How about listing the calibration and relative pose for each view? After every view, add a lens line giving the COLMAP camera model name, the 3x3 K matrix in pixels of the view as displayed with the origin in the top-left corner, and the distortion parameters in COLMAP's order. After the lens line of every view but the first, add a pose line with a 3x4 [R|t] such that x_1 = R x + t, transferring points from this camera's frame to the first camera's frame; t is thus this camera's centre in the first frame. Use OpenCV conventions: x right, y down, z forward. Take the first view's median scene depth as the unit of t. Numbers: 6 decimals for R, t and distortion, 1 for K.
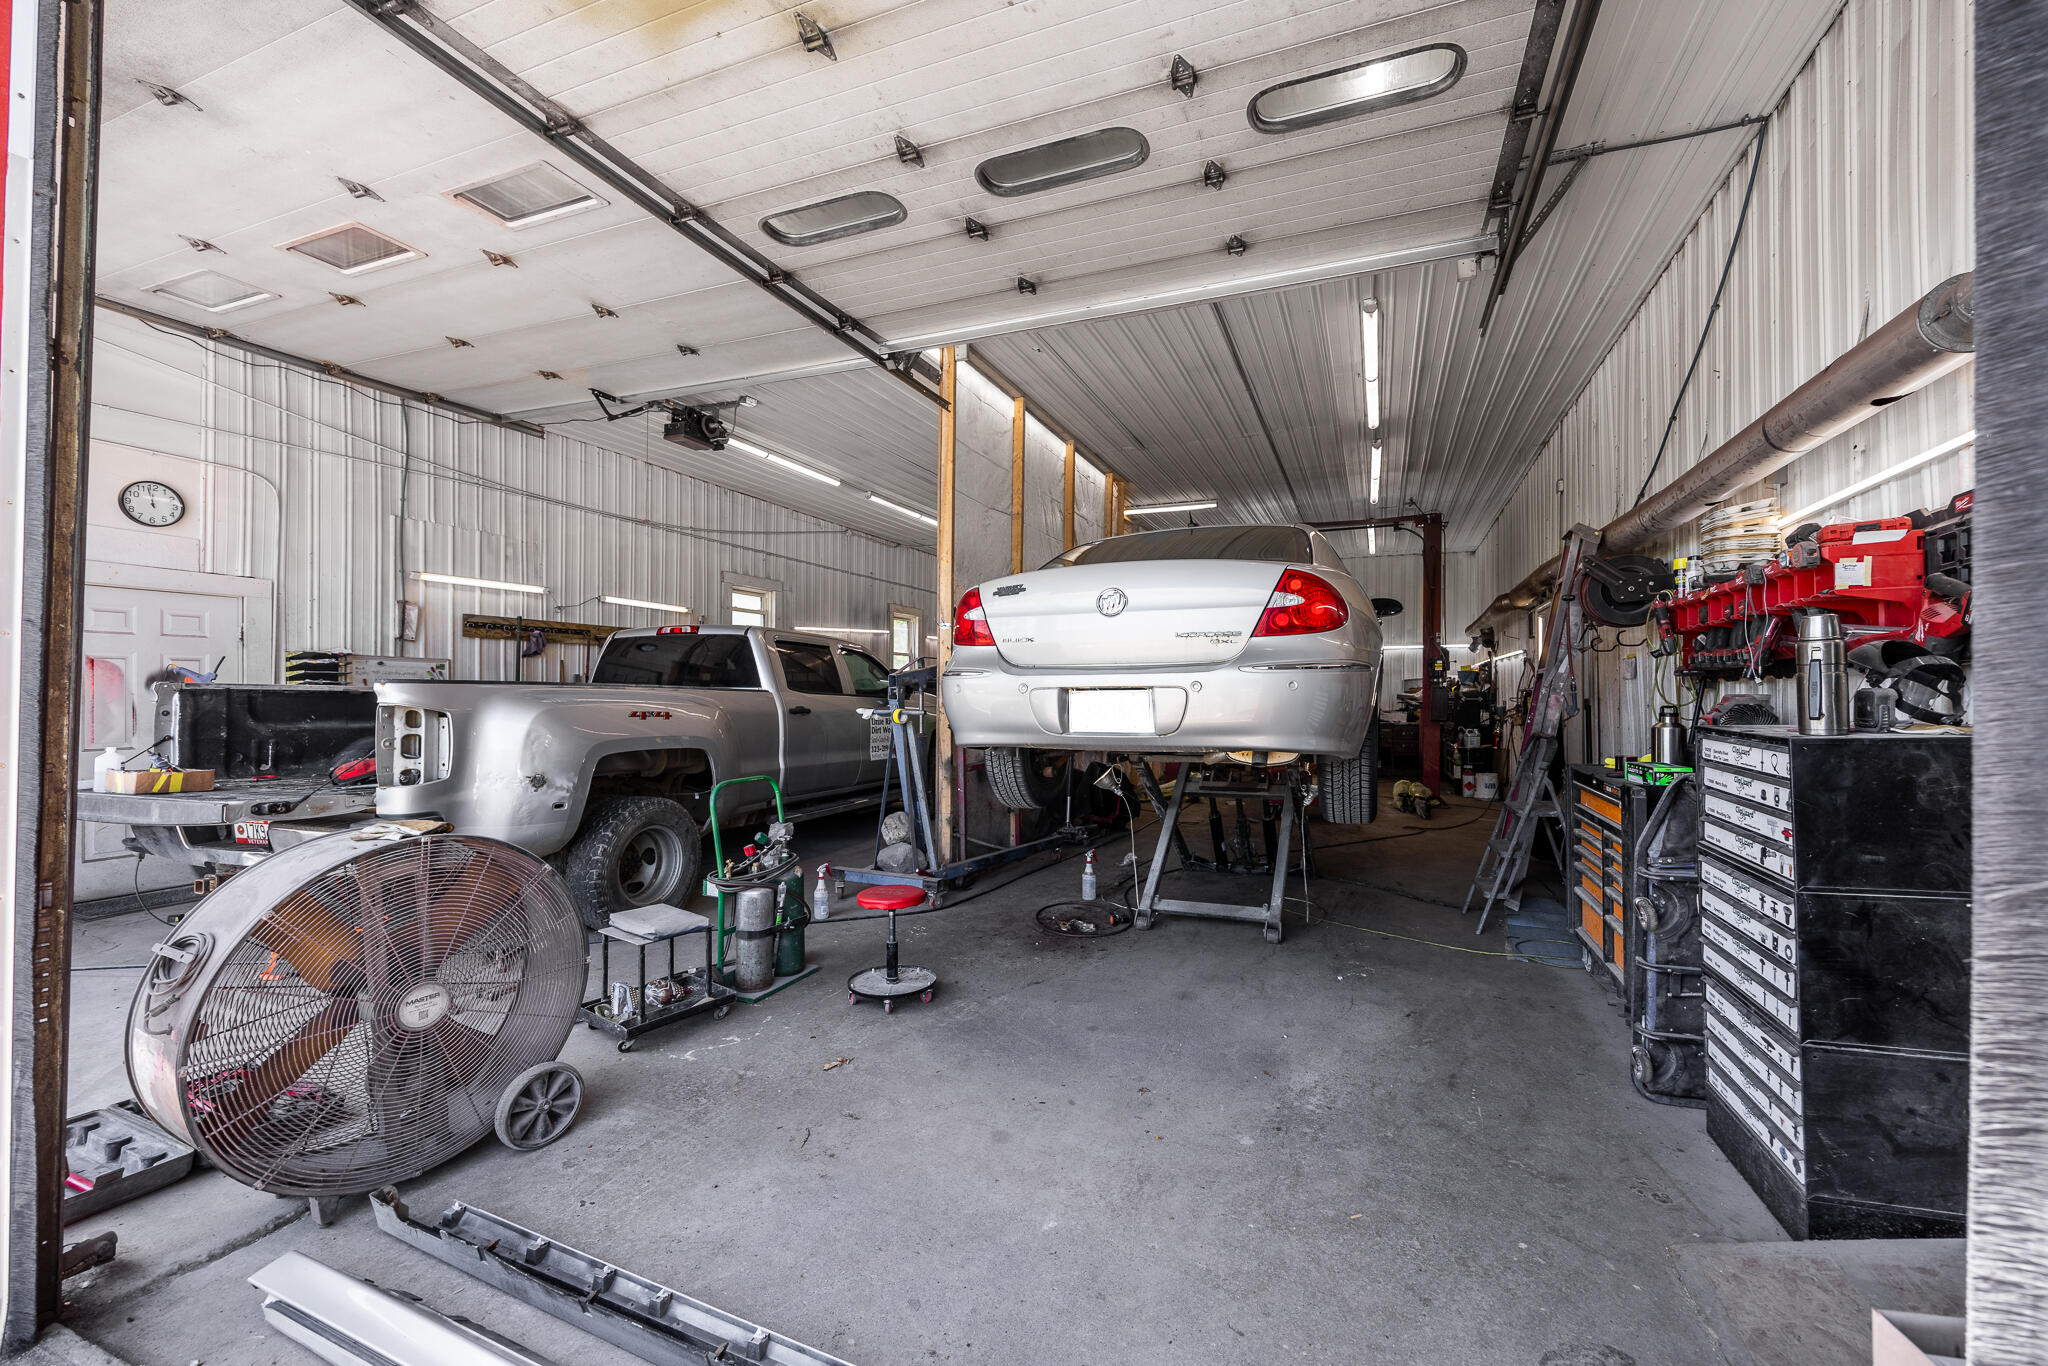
lens RADIAL K [[813.3, 0, 1037.3], [0, 813.3, 684.9], [0, 0, 1]] dist [0.001095, 0.000284]
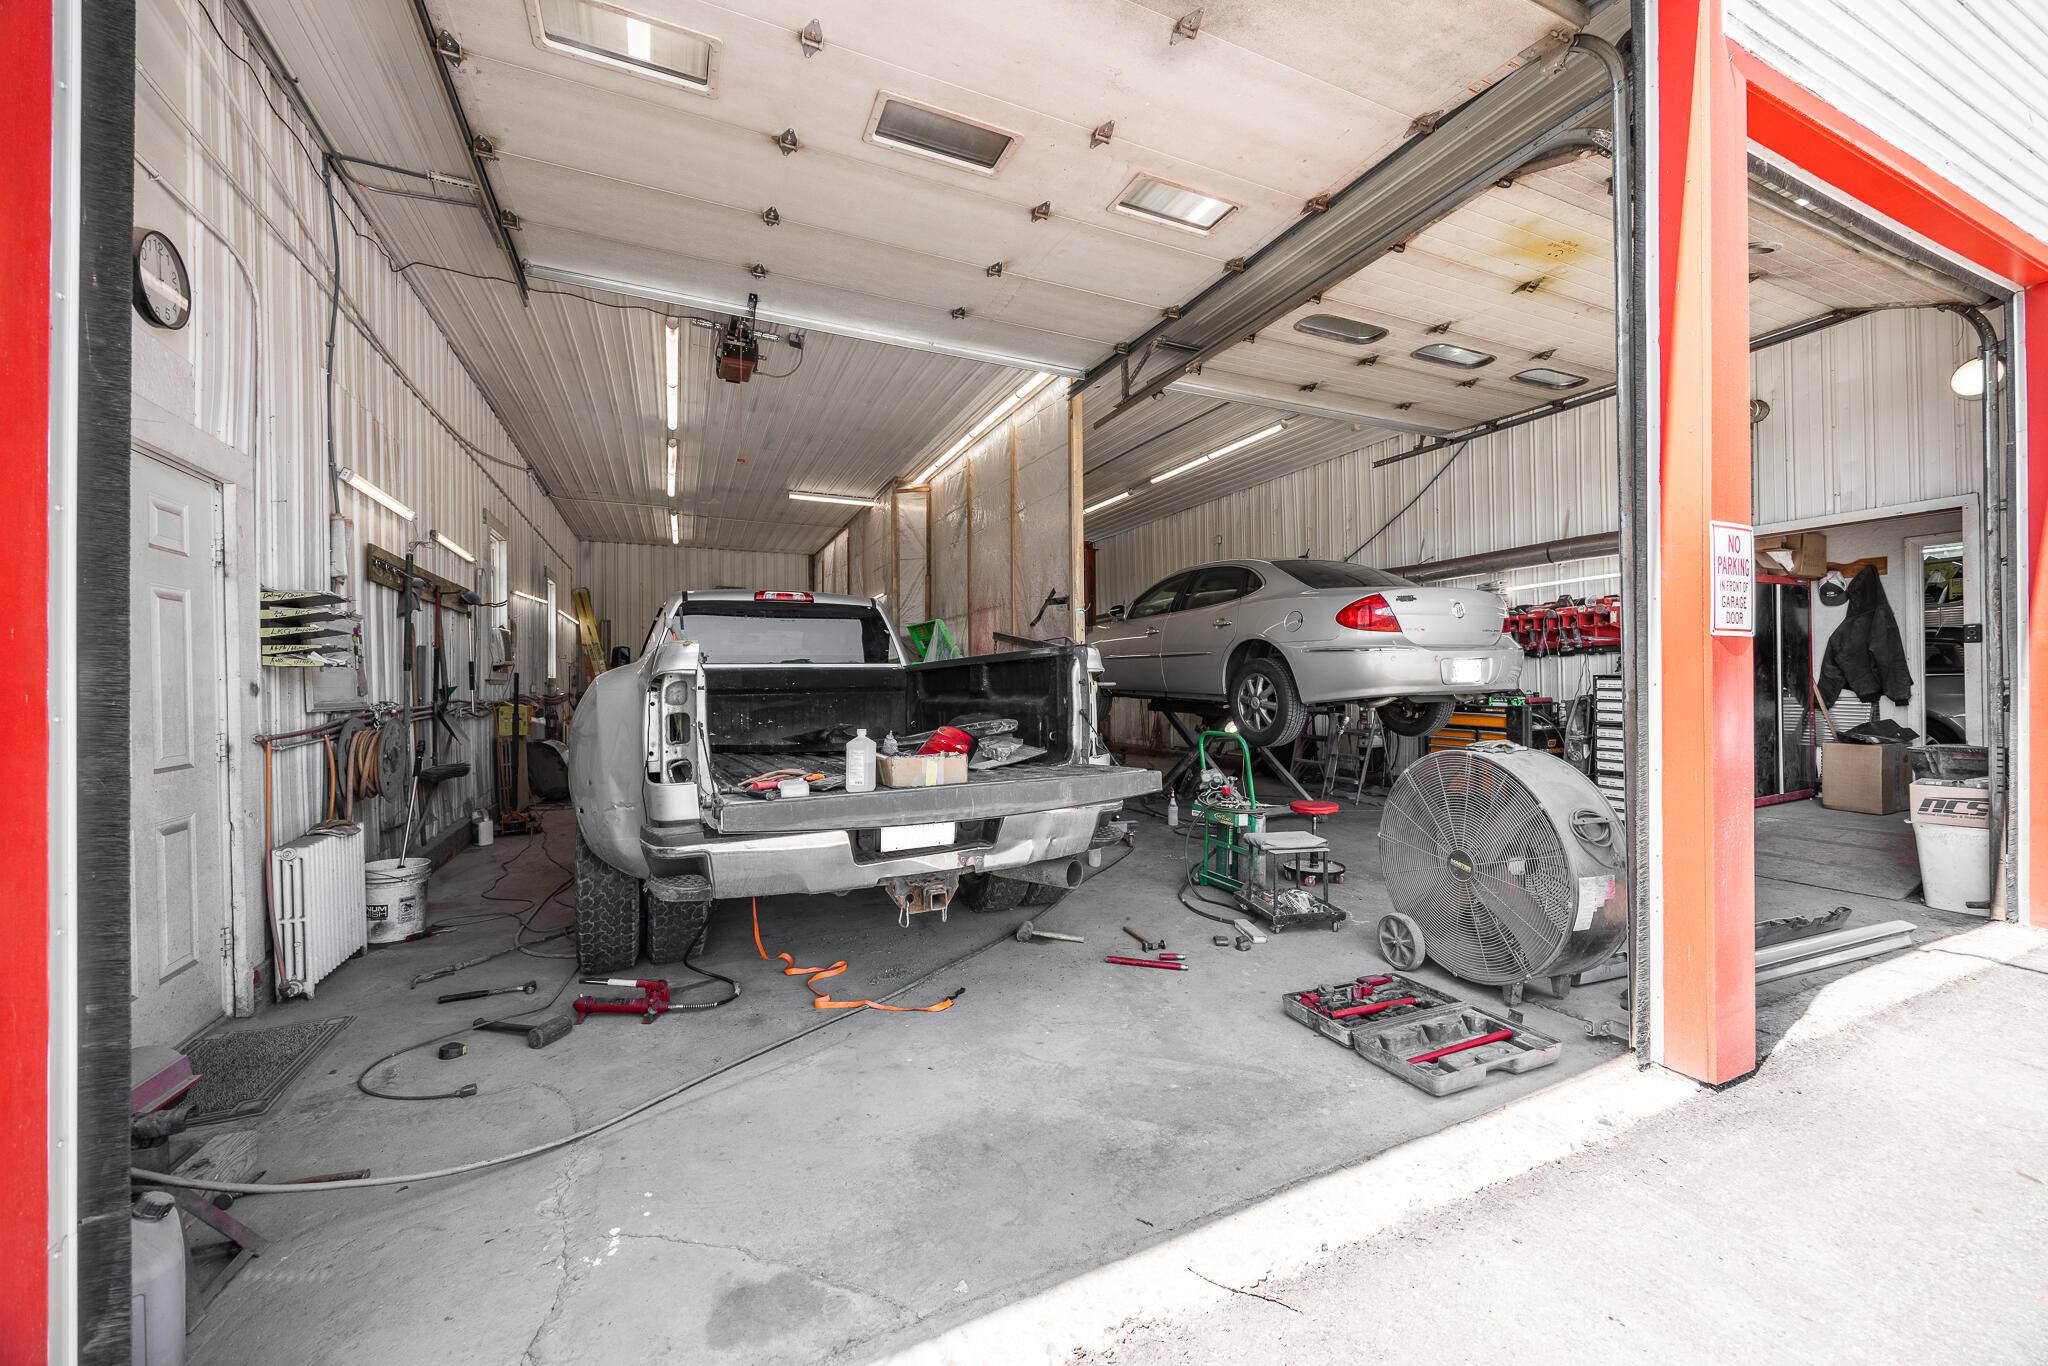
lens RADIAL K [[813.3, 0, 1037.3], [0, 813.3, 684.9], [0, 0, 1]] dist [0.001095, 0.000284]
pose [[0.680737, -0.011586, 0.732436, -1.114243], [0.007211, 0.999932, 0.009116, 0.023894], [-0.732492, -0.000925, 0.680775, 0.278758]]
